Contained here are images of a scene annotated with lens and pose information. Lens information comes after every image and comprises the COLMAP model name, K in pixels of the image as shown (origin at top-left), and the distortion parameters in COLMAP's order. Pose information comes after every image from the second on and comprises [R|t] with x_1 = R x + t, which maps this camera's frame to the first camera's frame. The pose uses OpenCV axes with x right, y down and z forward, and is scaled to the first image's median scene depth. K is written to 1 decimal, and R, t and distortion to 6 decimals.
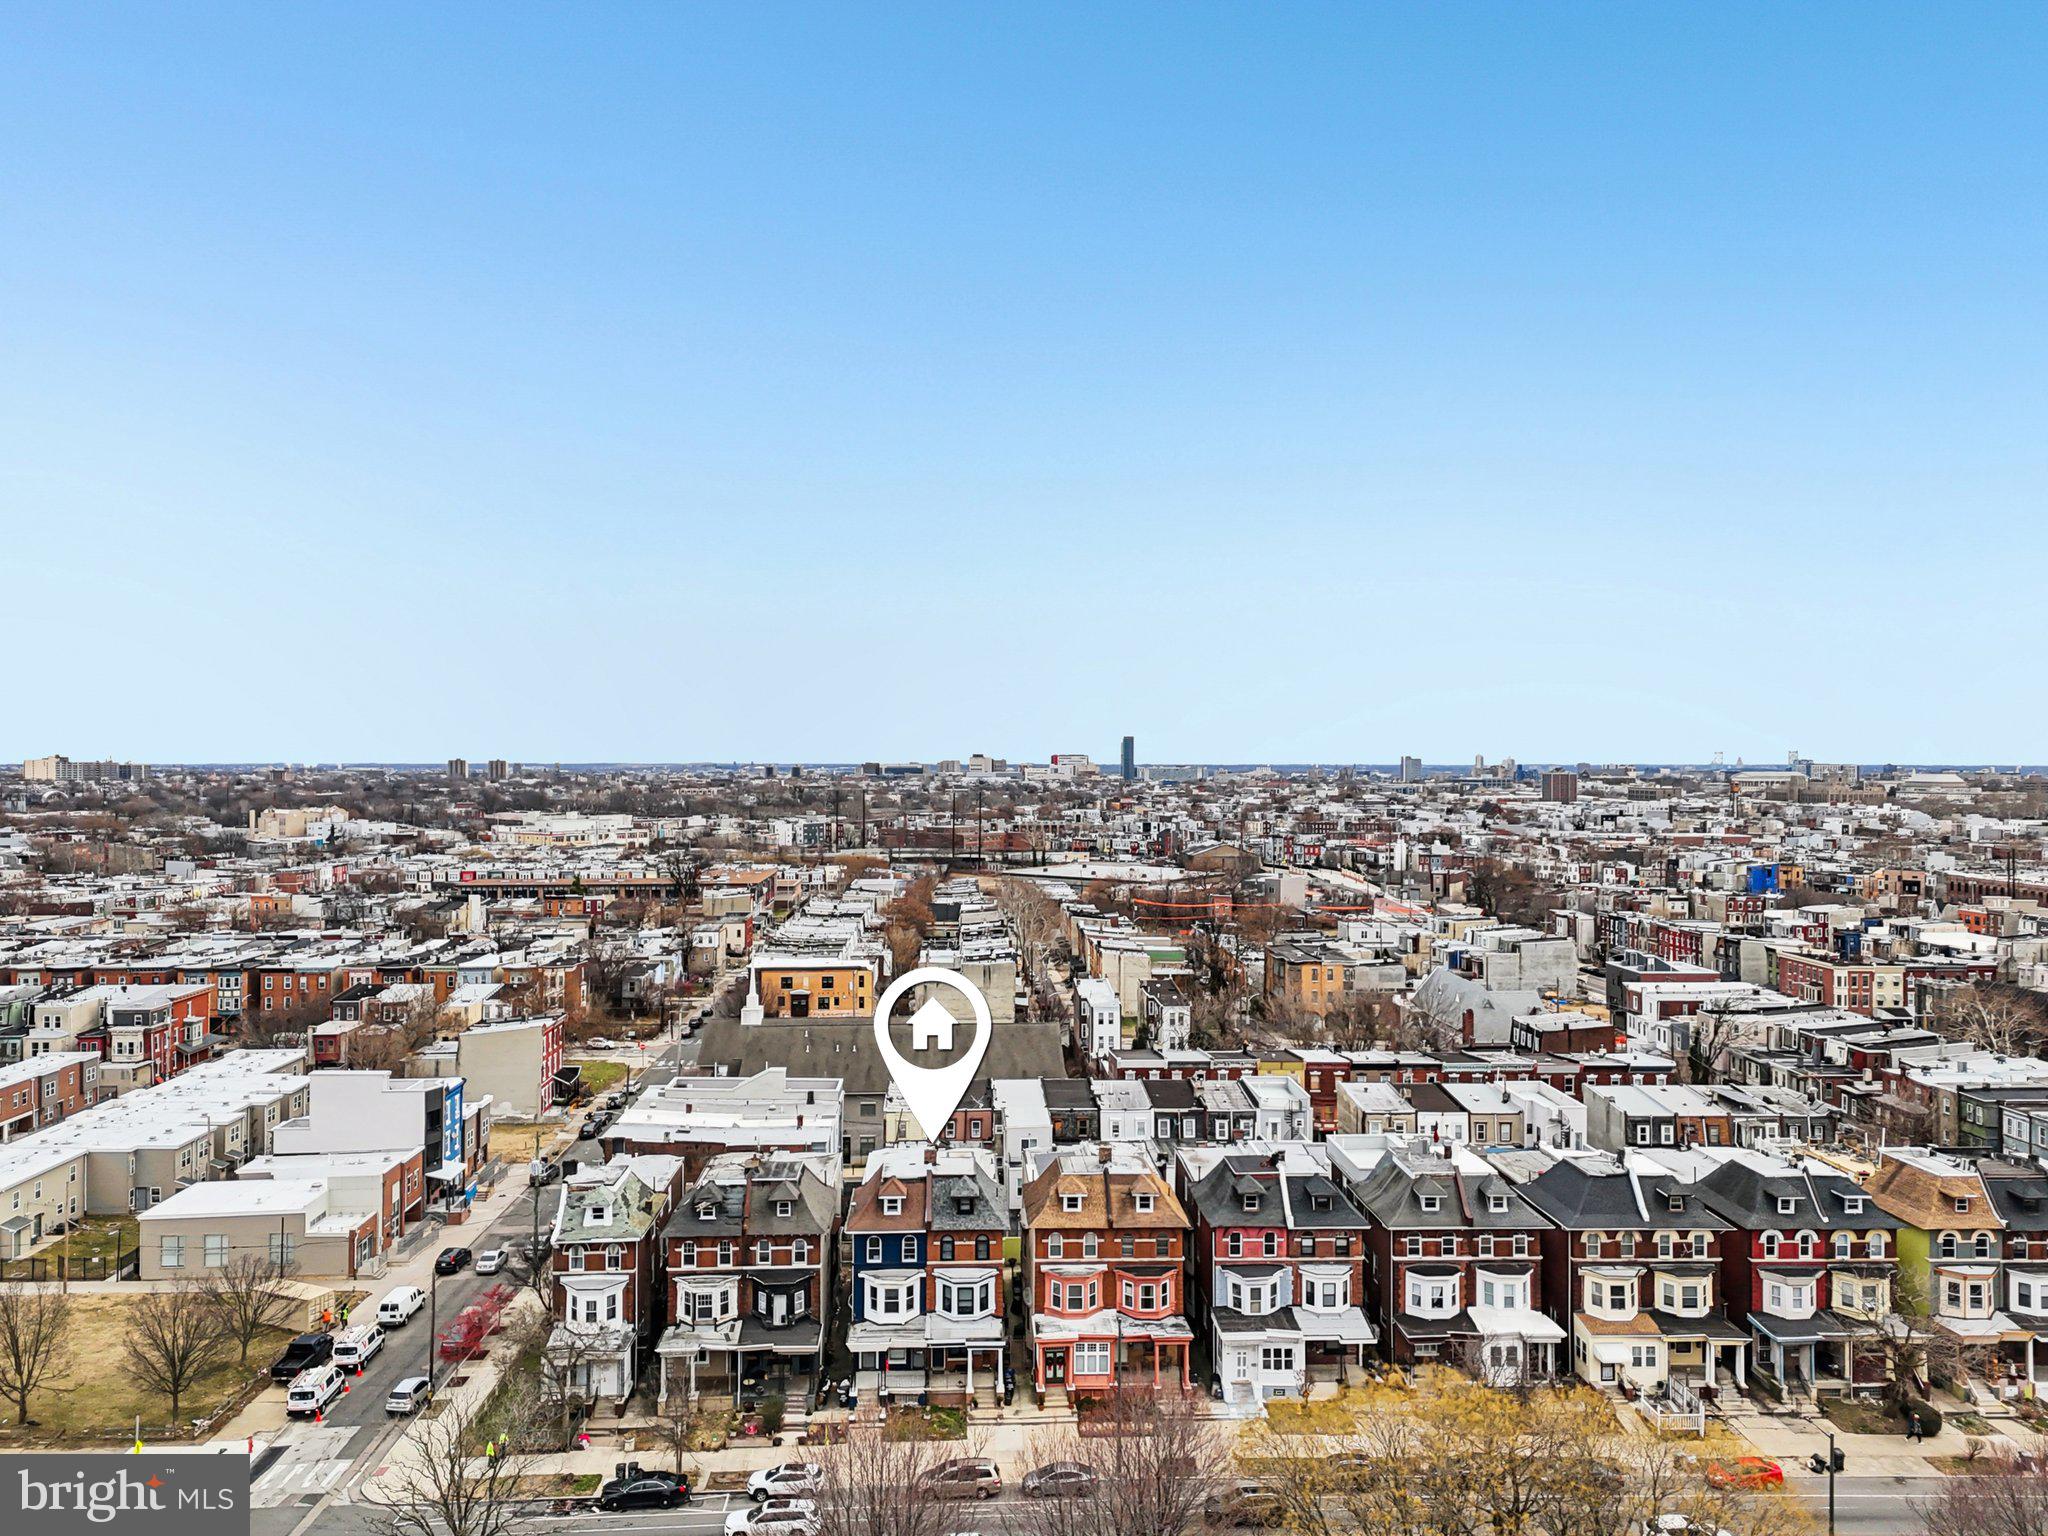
lens RADIAL K [[1510.8, 0, 1024.0], [0, 1510.8, 768.0], [0, 0, 1]] dist [0.082204, -0.068691]
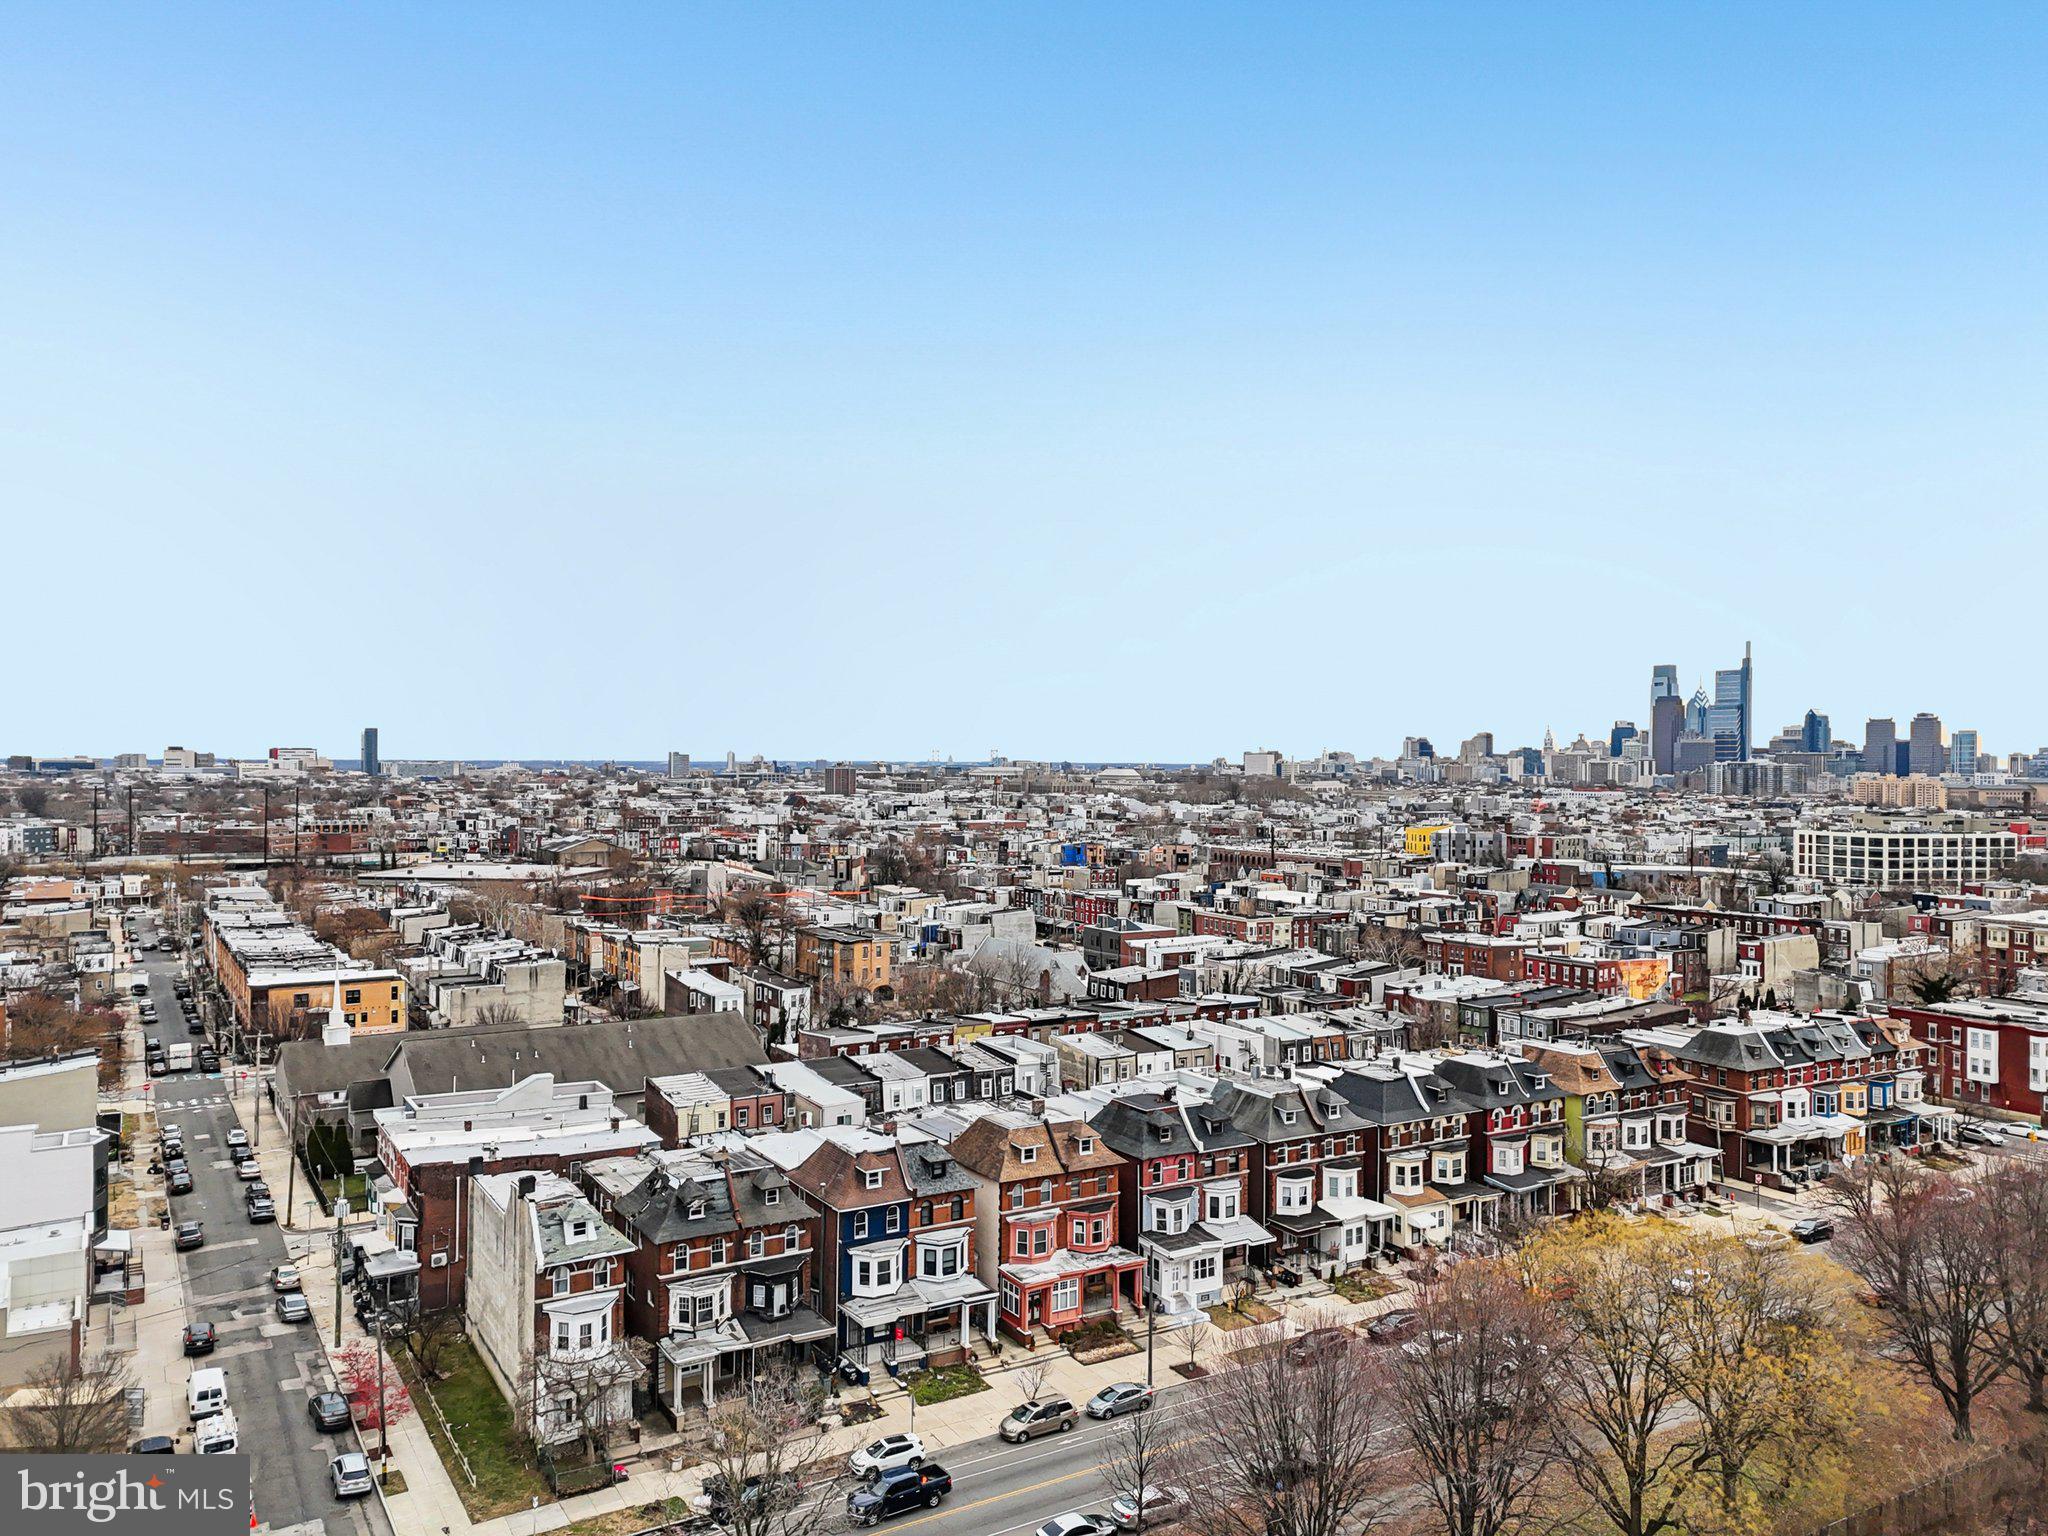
lens RADIAL K [[1510.8, 0, 1024.0], [0, 1510.8, 768.0], [0, 0, 1]] dist [0.082204, -0.068691]
pose [[0.880845, -0.001599, 0.473403, -0.467305], [0.000443, 0.999997, 0.002553, 0.015410], [-0.473405, -0.002039, 0.880842, 0.074704]]
